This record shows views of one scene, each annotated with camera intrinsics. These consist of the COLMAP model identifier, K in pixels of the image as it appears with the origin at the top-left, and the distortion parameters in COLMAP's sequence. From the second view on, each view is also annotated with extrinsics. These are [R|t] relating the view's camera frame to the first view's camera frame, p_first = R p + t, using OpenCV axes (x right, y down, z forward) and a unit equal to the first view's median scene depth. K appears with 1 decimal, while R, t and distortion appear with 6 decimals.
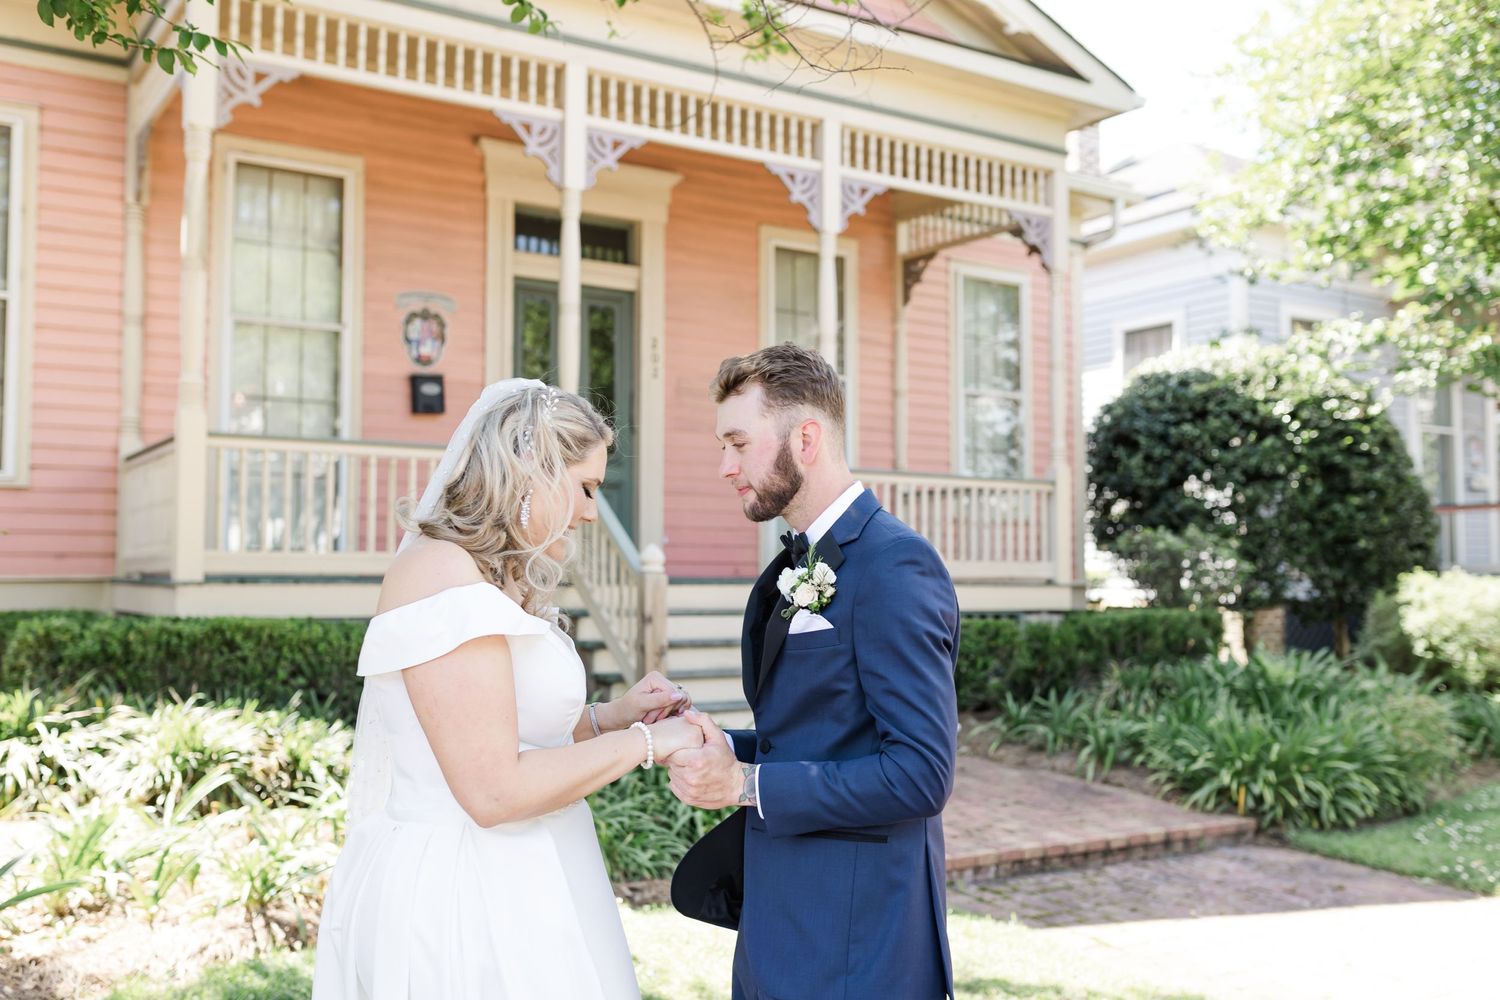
lens RADIAL K [[1508.3, 0, 710.9], [0, 1508.3, 494.8], [0, 0, 1]] dist [-0.006153, 0.000000]
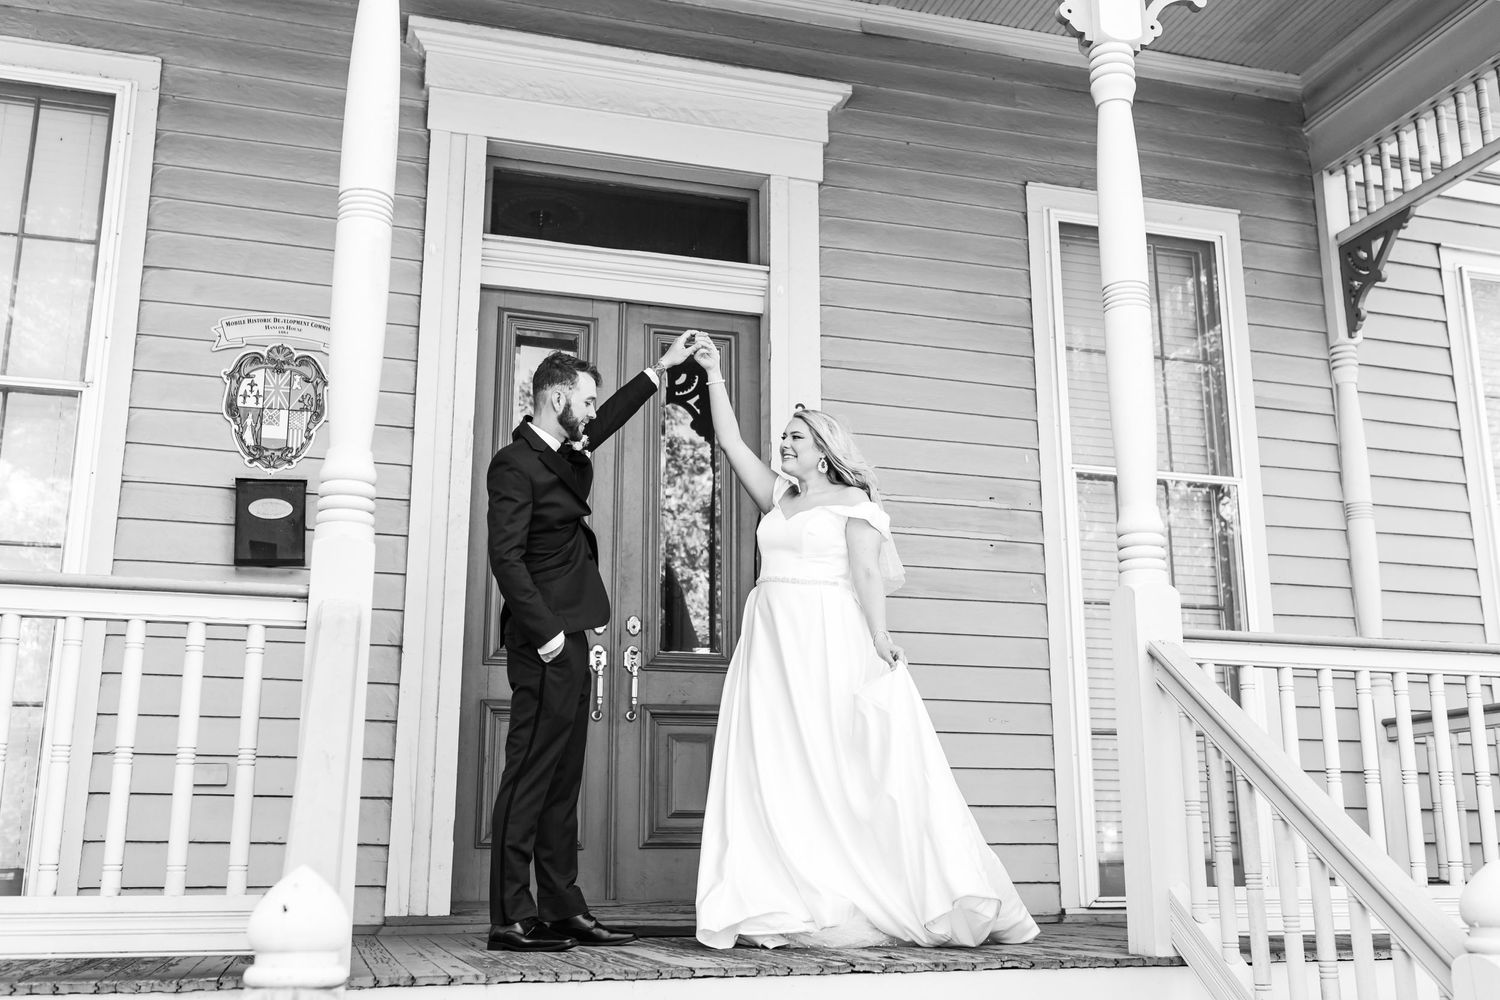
lens RADIAL K [[1508.3, 0, 754.3], [0, 1508.3, 503.4], [0, 0, 1]] dist [-0.006153, 0.000000]
pose [[0.963845, -0.069212, -0.257320, 0.069594], [0.021466, 0.982707, -0.183917, 0.015621], [0.265599, 0.171744, 0.948663, 0.538109]]
